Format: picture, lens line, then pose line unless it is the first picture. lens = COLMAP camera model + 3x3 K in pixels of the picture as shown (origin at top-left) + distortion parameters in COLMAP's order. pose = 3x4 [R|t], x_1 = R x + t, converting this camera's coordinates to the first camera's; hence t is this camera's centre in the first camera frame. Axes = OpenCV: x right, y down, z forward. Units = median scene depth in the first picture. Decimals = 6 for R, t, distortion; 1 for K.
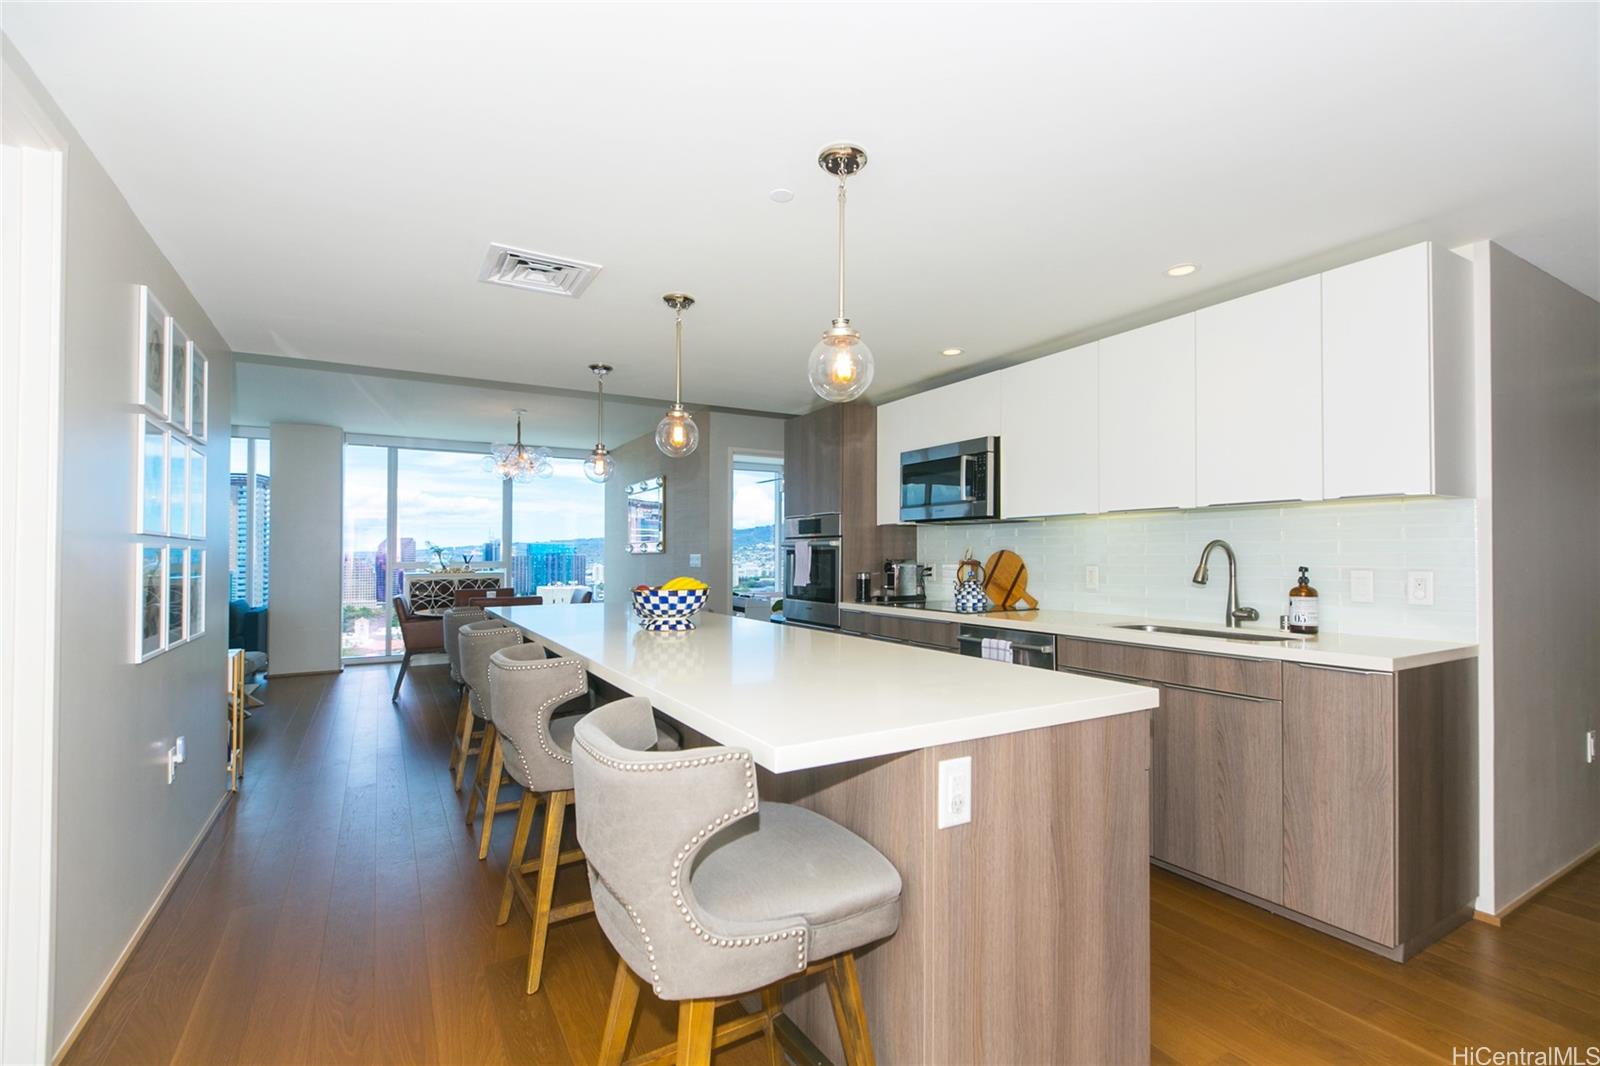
lens RADIAL K [[724.3, 0, 800.0], [0, 724.3, 533.0], [0, 0, 1]] dist [0.010643, -0.000286]
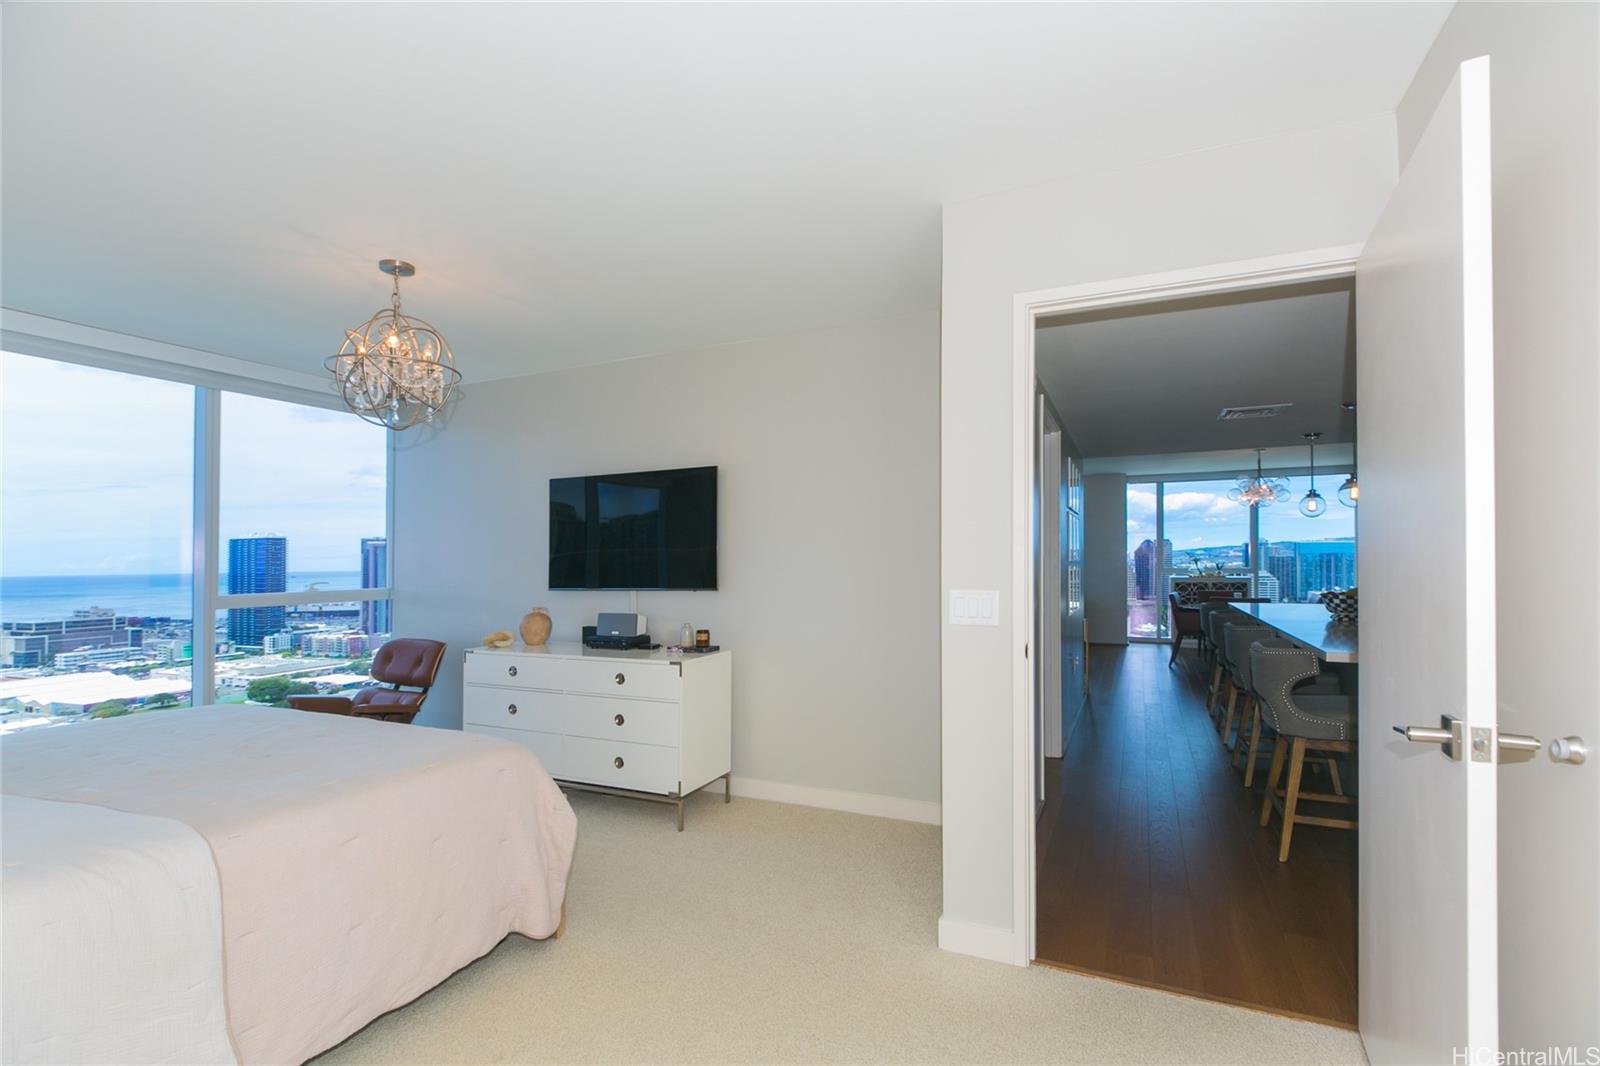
lens RADIAL K [[715.5, 0, 794.6], [0, 715.5, 553.5], [0, 0, 1]] dist [0.003460, 0.000354]
pose [[0.562510, -0.006173, -0.826768, 0.179908], [0.029232, 0.999495, 0.012426, -0.027362], [0.826274, -0.031158, 0.562406, -0.358318]]
